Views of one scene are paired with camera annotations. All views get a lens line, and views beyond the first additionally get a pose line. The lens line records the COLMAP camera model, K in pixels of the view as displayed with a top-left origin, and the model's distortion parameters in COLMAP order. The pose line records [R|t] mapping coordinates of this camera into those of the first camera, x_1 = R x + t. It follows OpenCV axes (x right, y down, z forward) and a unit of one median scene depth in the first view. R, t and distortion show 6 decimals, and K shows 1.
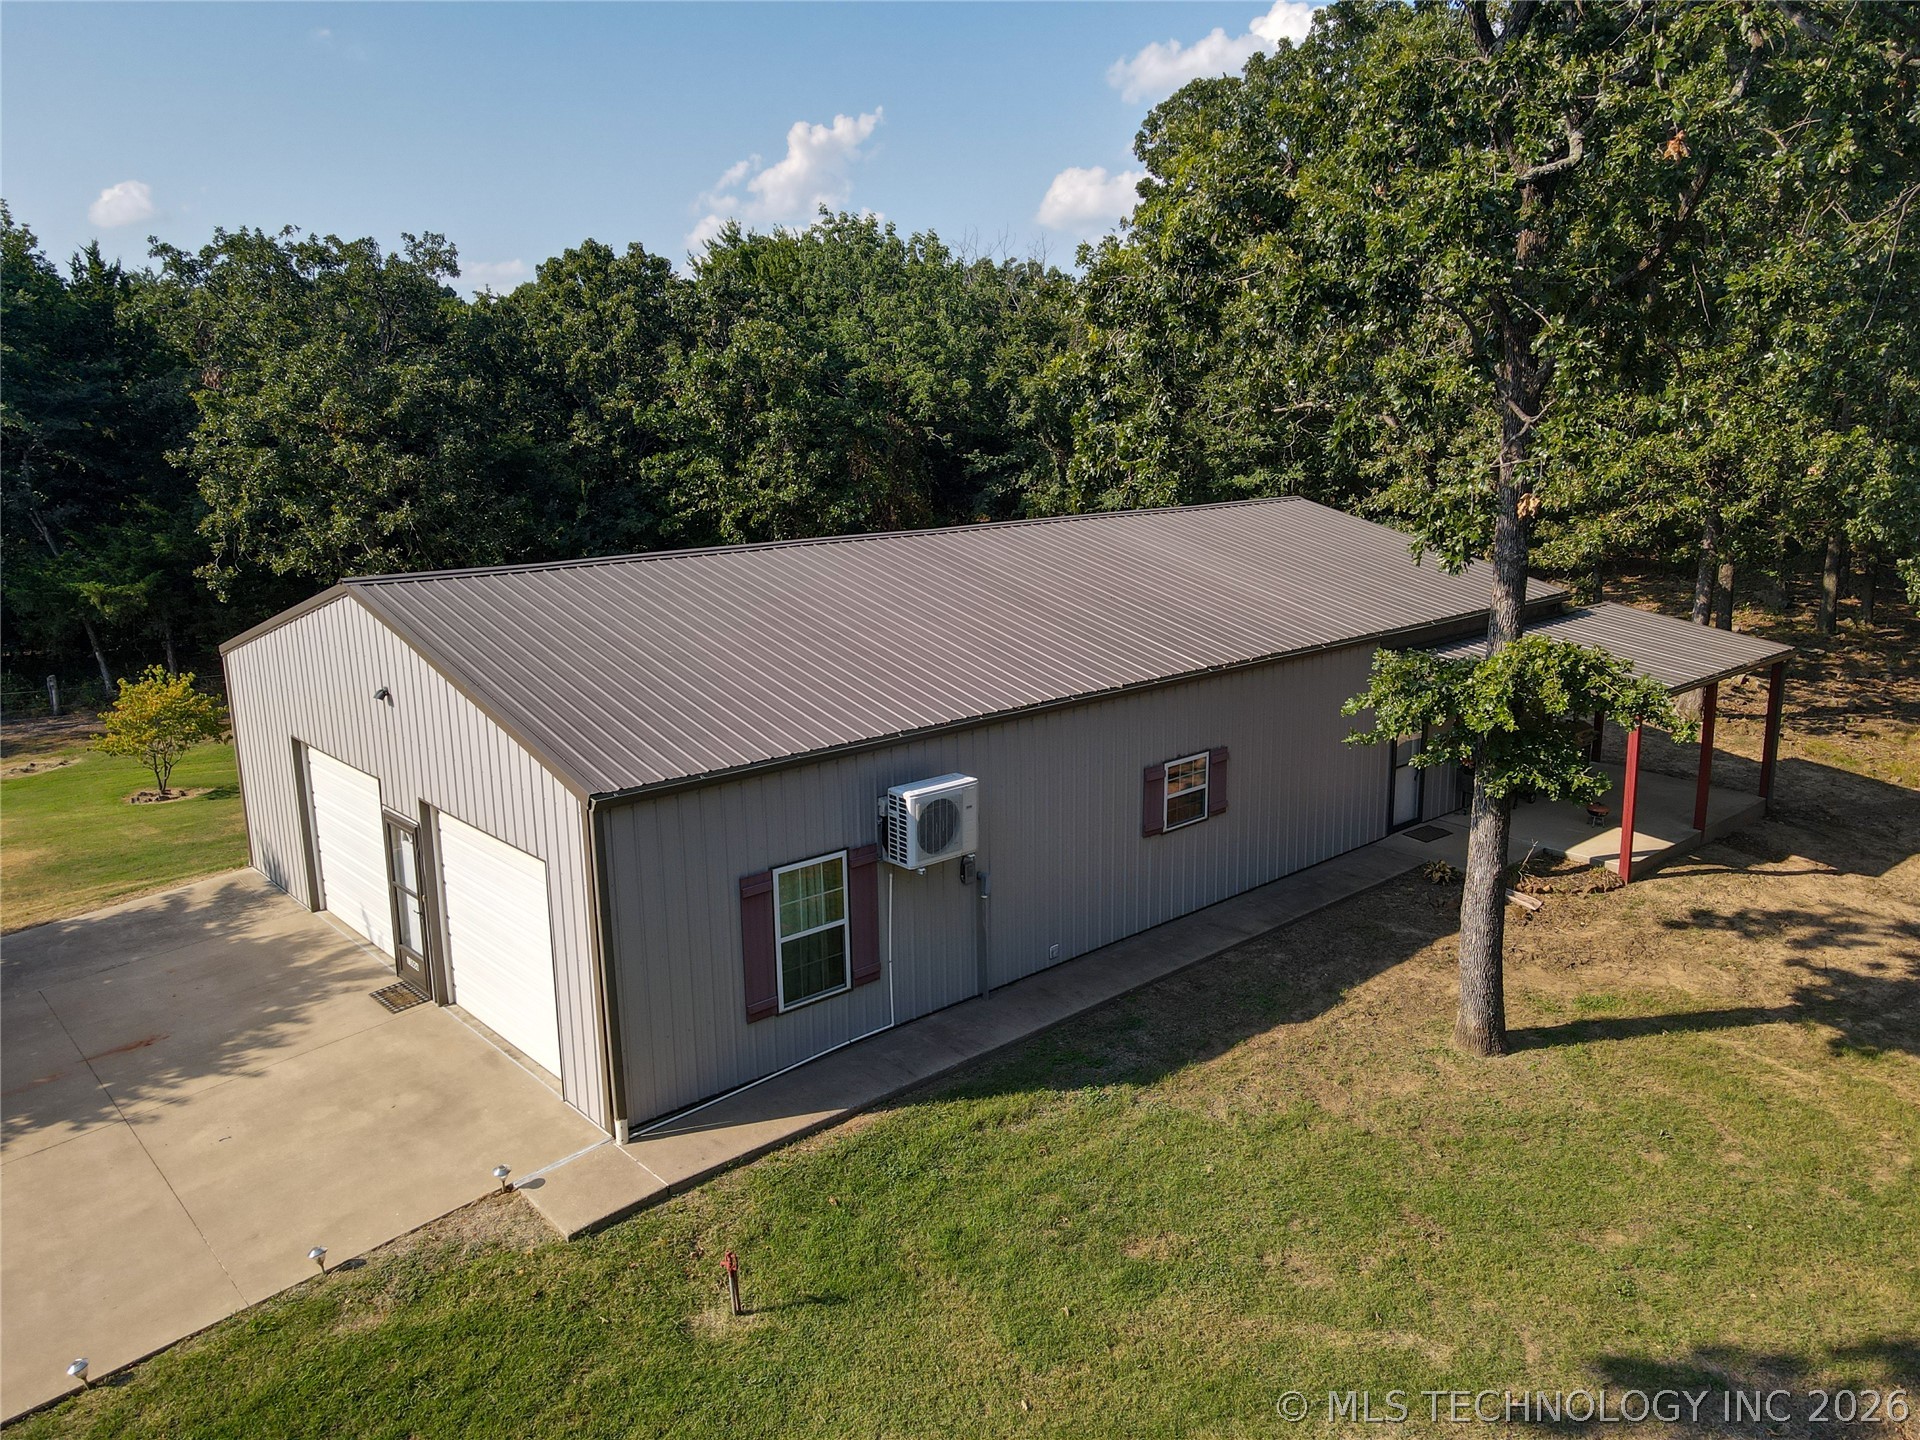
lens RADIAL K [[1408.1, 0, 961.5], [0, 1408.1, 717.3], [0, 0, 1]] dist [0.016656, 0.005198]
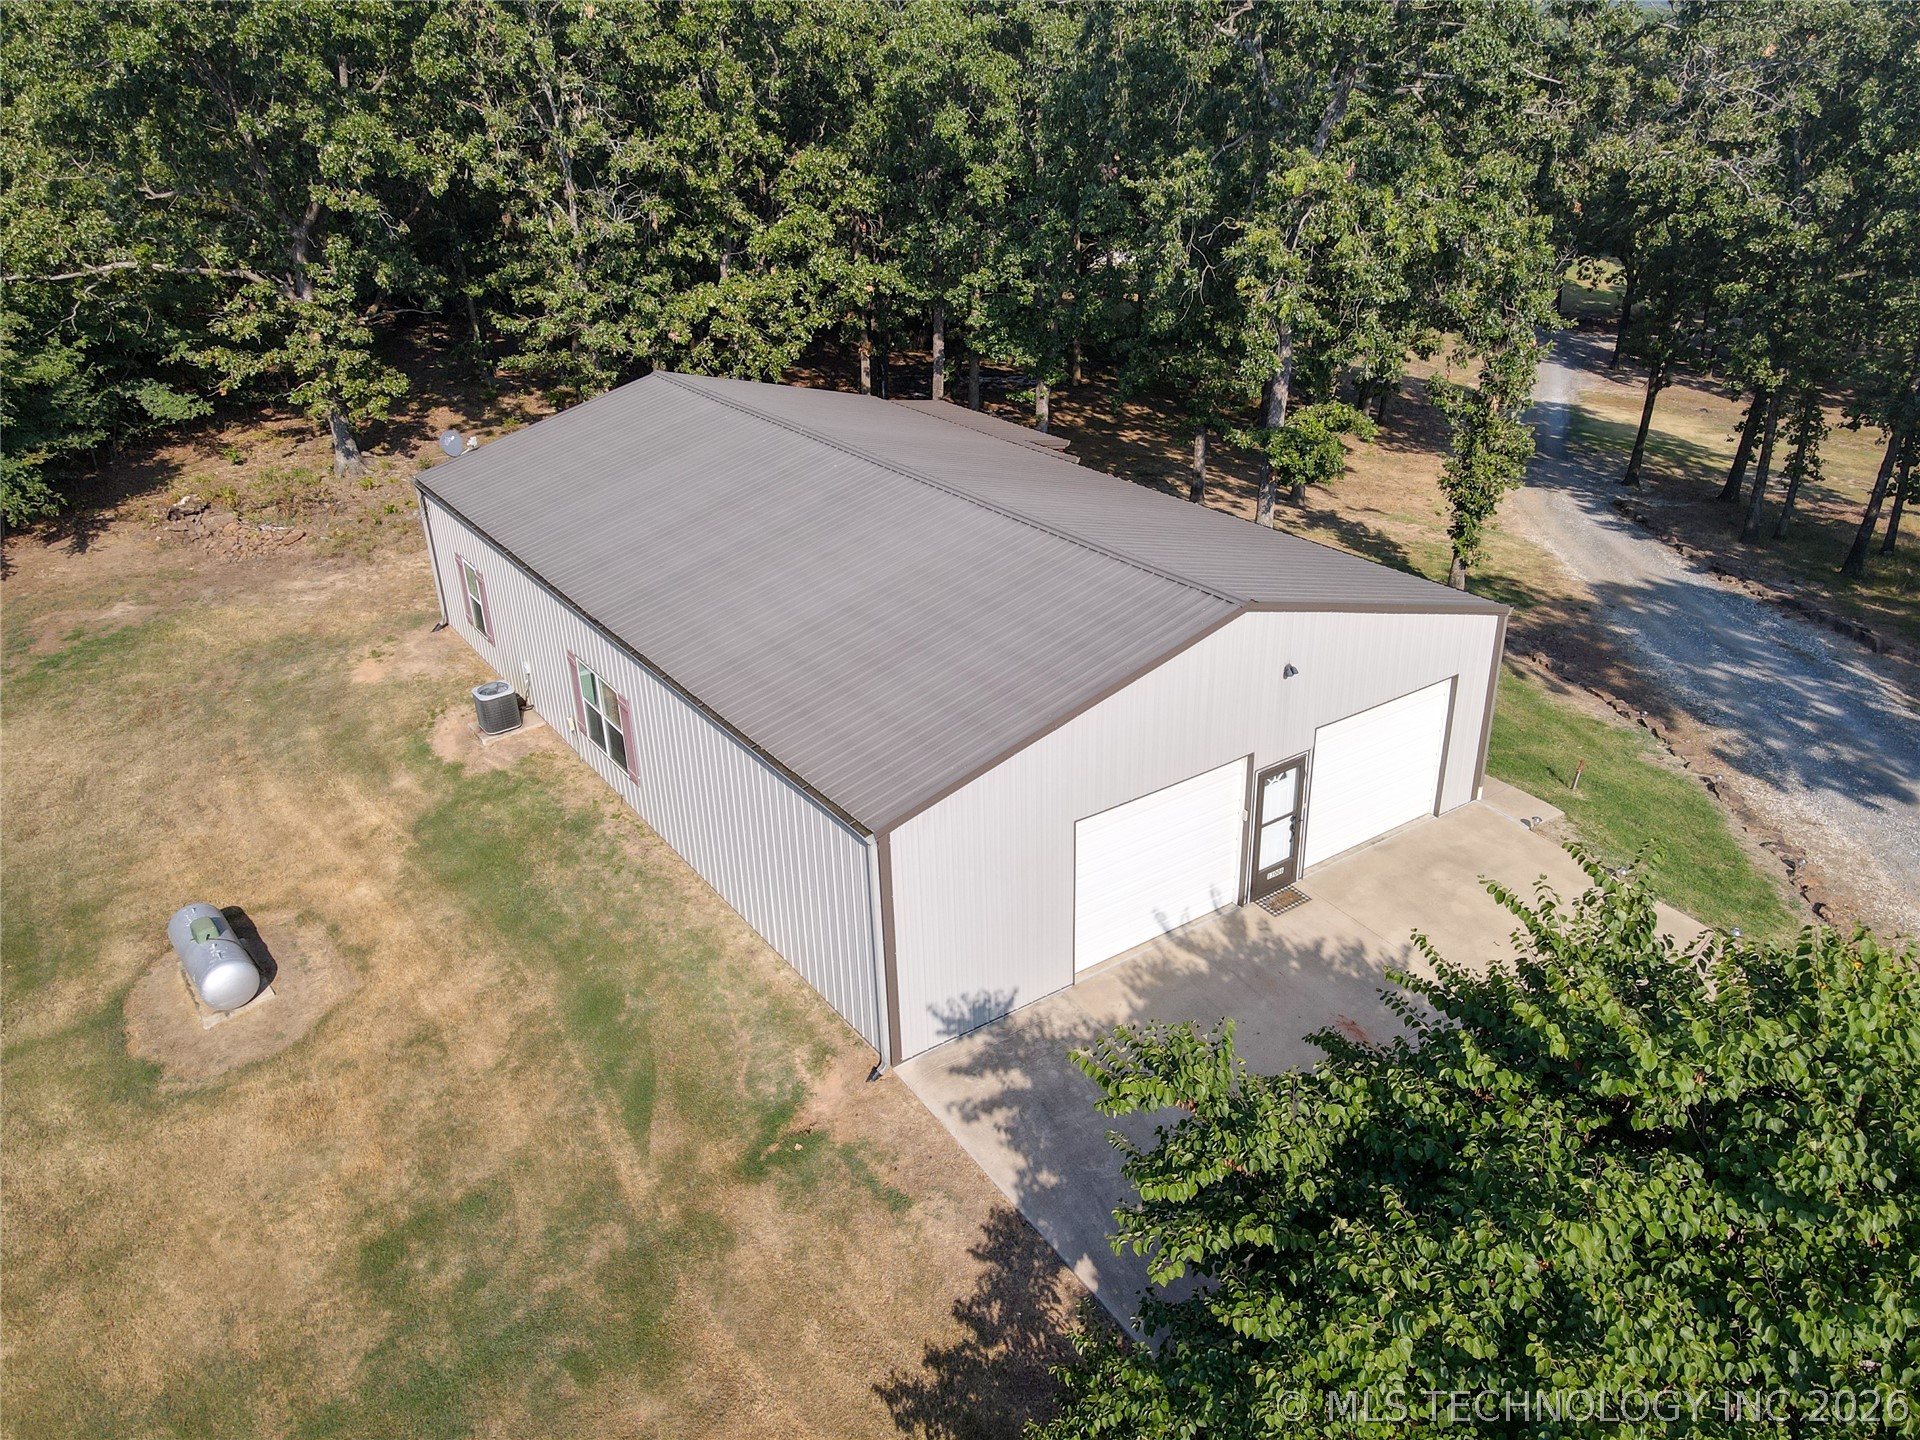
lens RADIAL K [[1408.1, 0, 962.9], [0, 1408.1, 717.6], [0, 0, 1]] dist [0.016656, 0.005198]
pose [[0.130228, -0.411803, 0.901920, -1.225175], [0.245326, 0.894764, 0.373113, -0.395437], [-0.960654, 0.172675, 0.217549, 0.798858]]
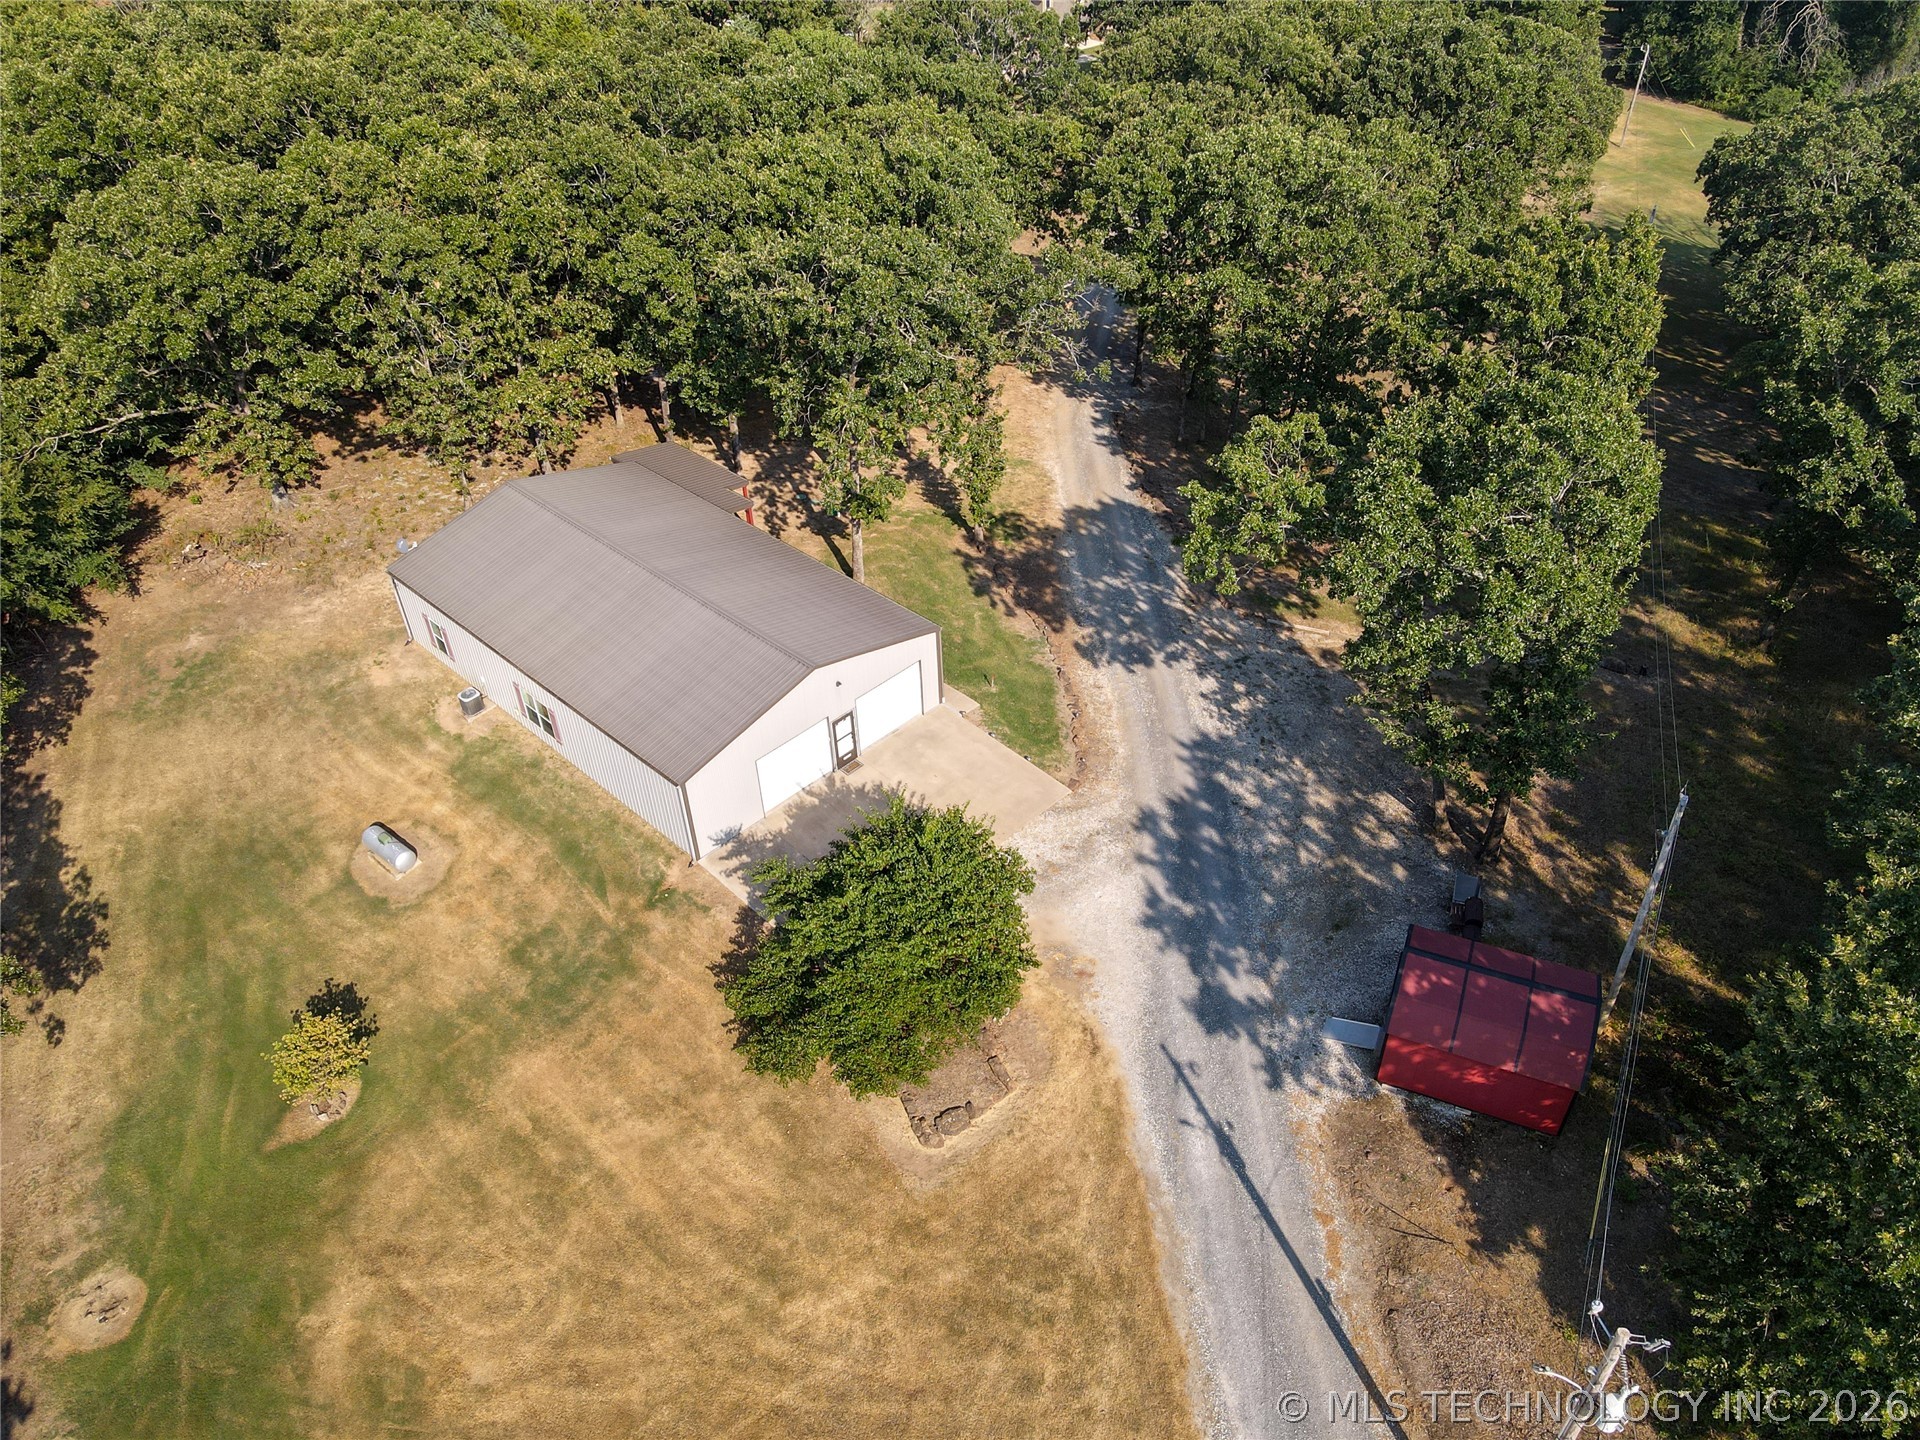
lens RADIAL K [[1408.1, 0, 963.4], [0, 1408.1, 721.8], [0, 0, 1]] dist [0.016656, 0.005198]
pose [[-0.062198, -0.606168, 0.792901, -2.244661], [0.256805, 0.757971, 0.599609, -1.325316], [-0.964460, 0.240915, 0.108523, 0.345481]]
